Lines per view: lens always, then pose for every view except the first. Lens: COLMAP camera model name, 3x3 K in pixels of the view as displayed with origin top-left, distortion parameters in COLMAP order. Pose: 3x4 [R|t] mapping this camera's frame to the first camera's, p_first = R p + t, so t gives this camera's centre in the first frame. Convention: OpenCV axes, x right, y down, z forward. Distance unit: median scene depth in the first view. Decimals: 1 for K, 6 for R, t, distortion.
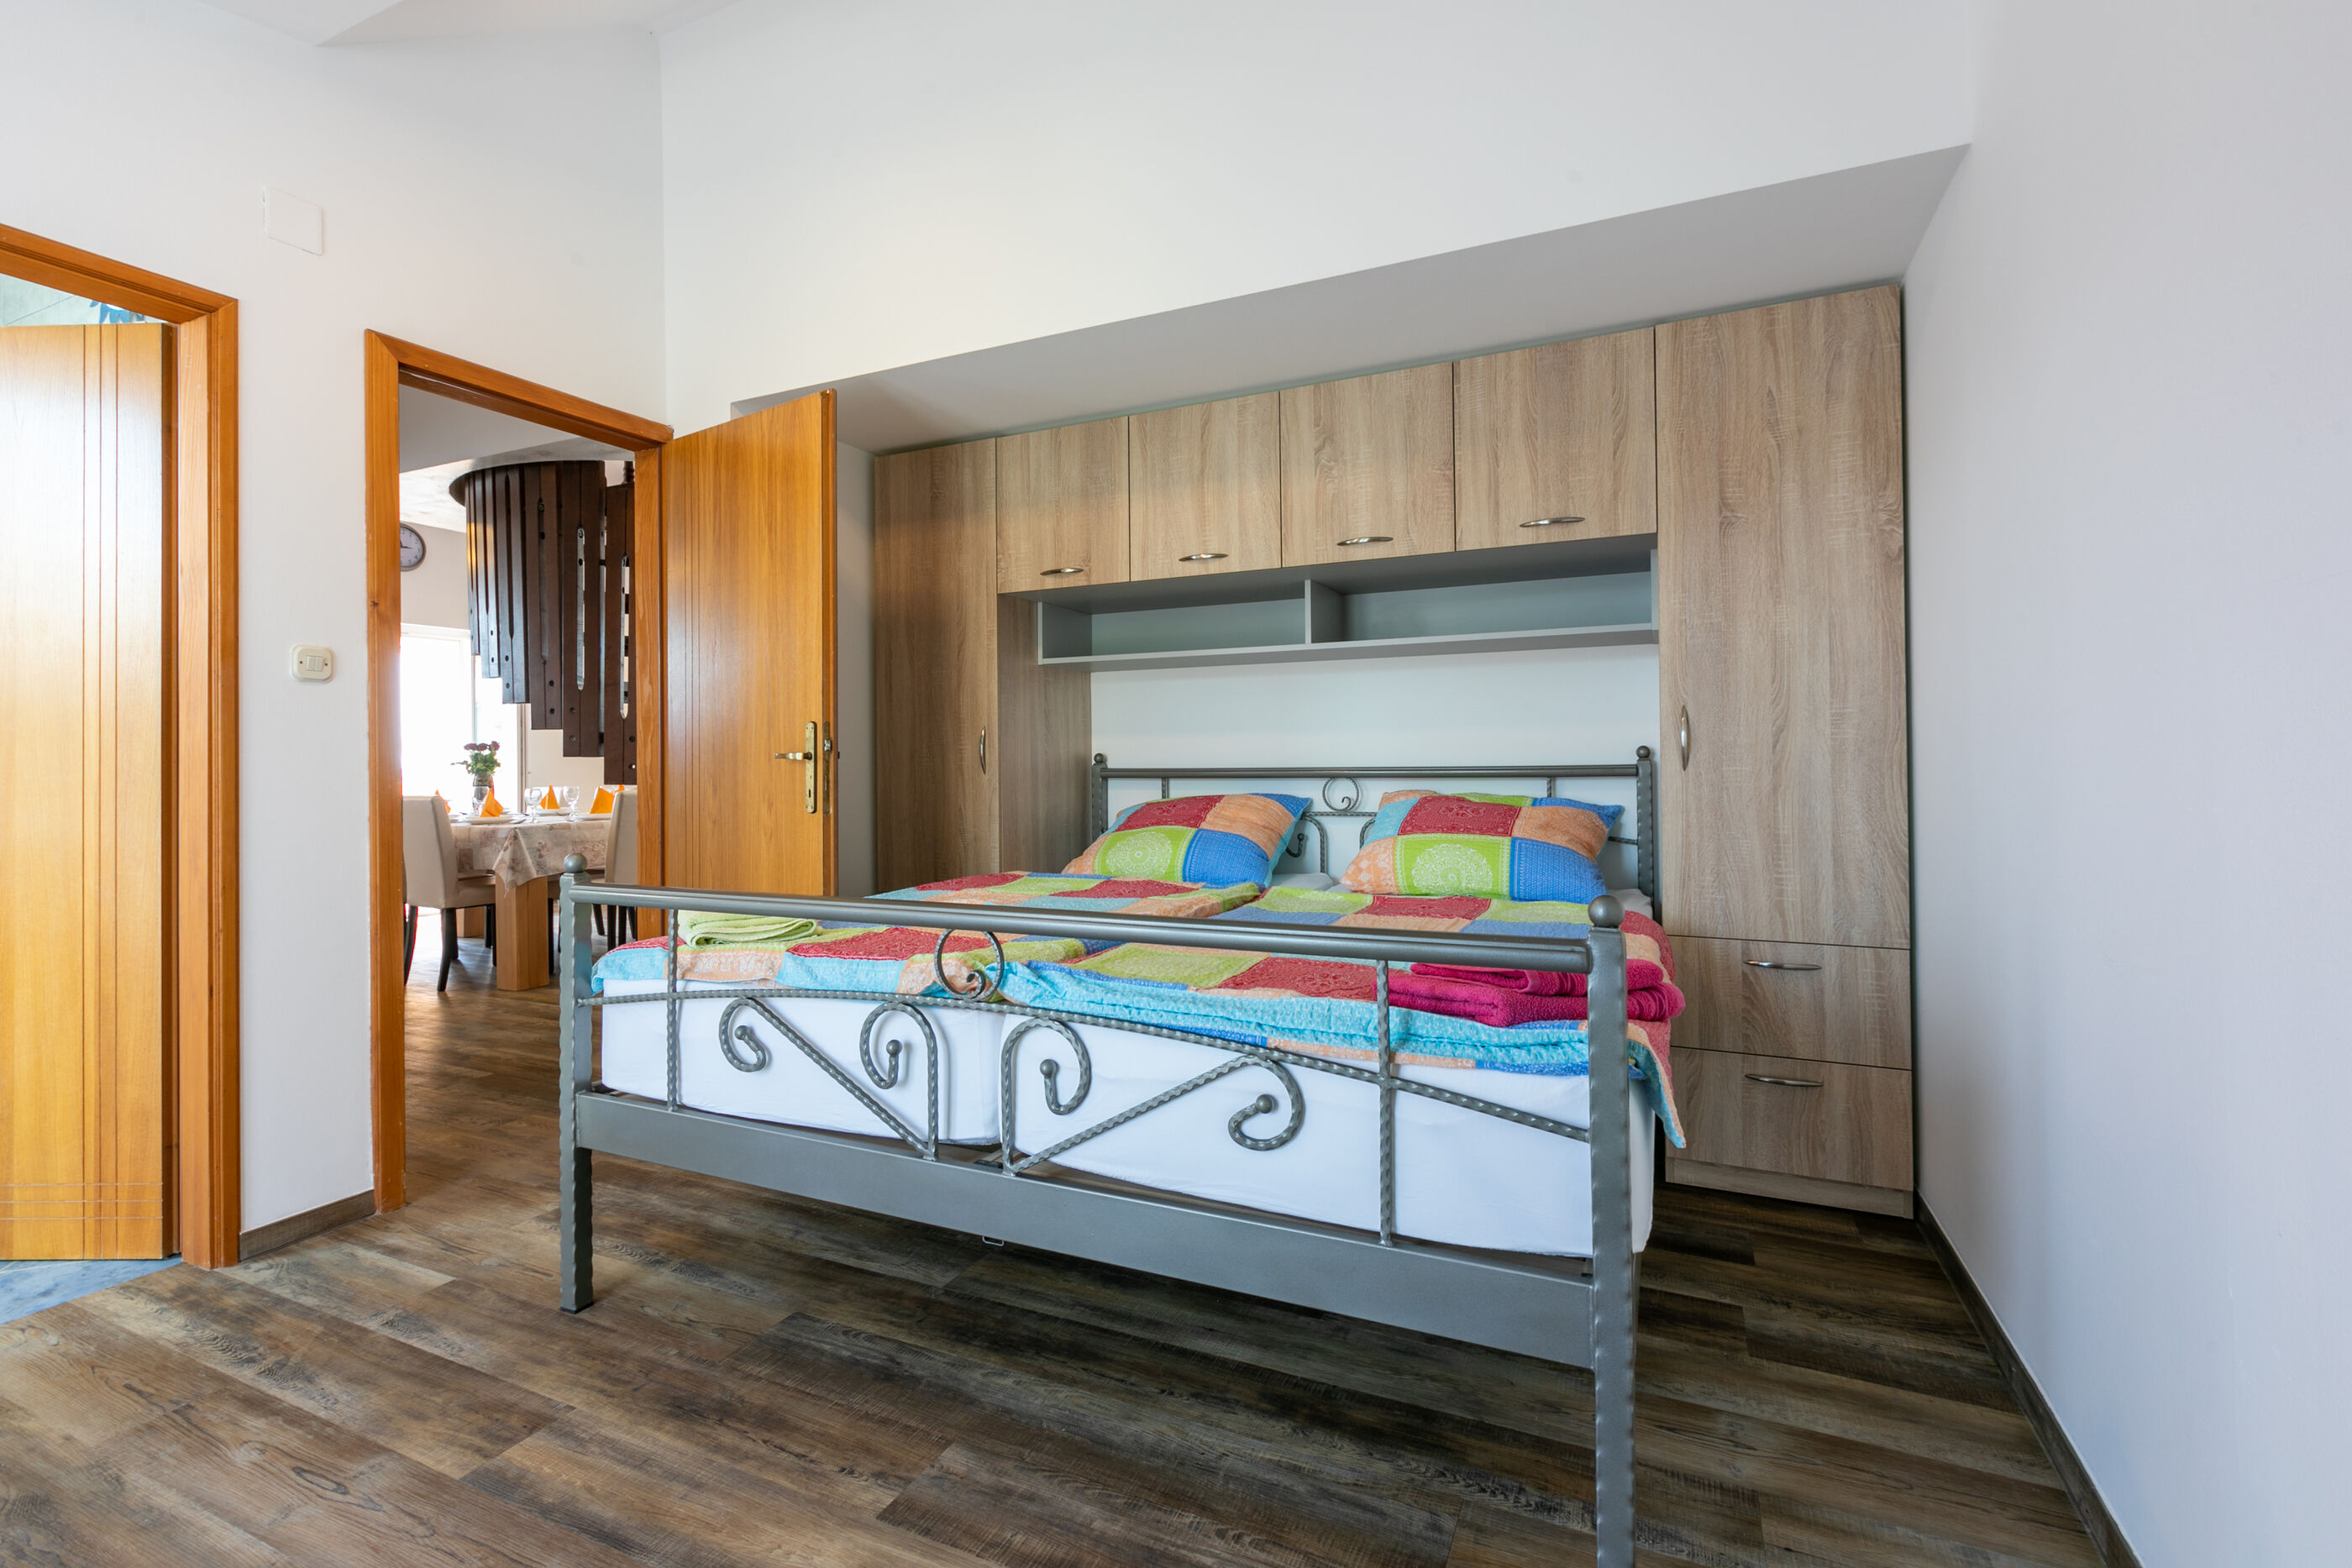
lens RADIAL K [[1059.7, 0, 1176.0], [0, 1059.7, 784.0], [0, 0, 1]] dist [0.000413, -0.000034]
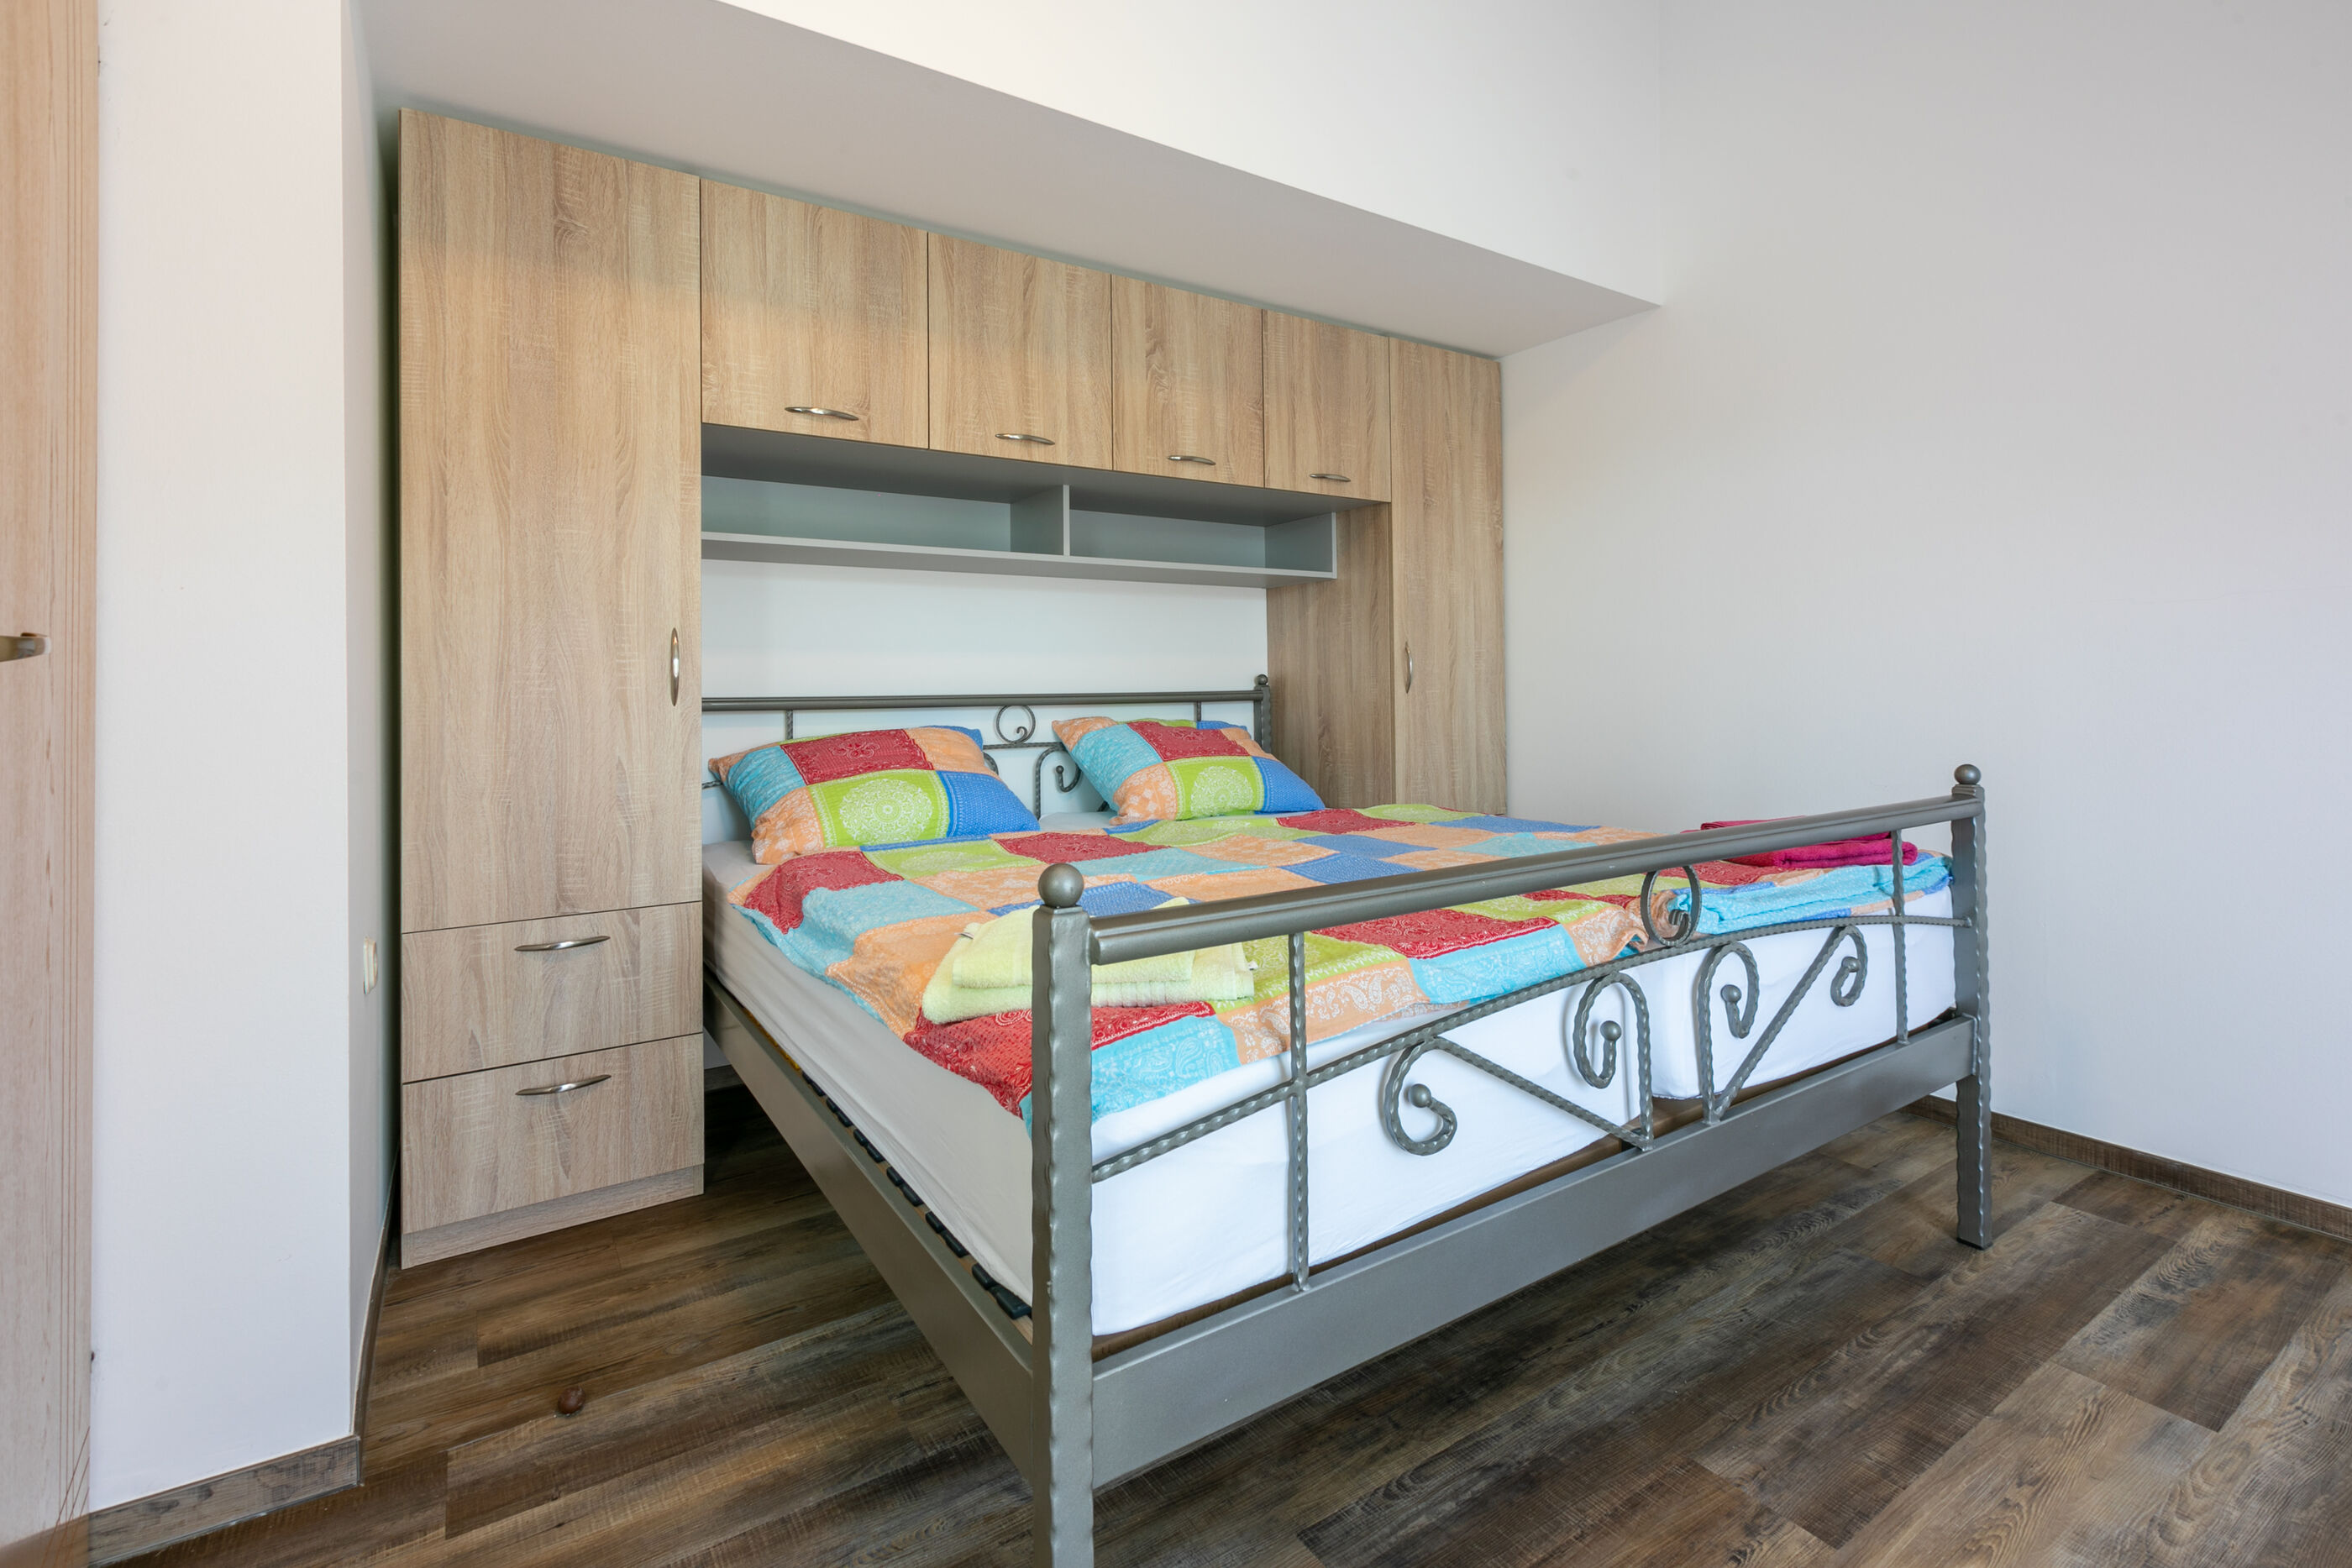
lens RADIAL K [[1053.4, 0, 1177.2], [0, 1053.4, 700.9], [0, 0, 1]] dist [-0.000590, 0.000008]
pose [[0.531433, -0.006693, 0.847074, -0.739992], [0.022348, 0.999732, -0.006122, -0.001837], [-0.846806, 0.022184, 0.531440, 0.565669]]
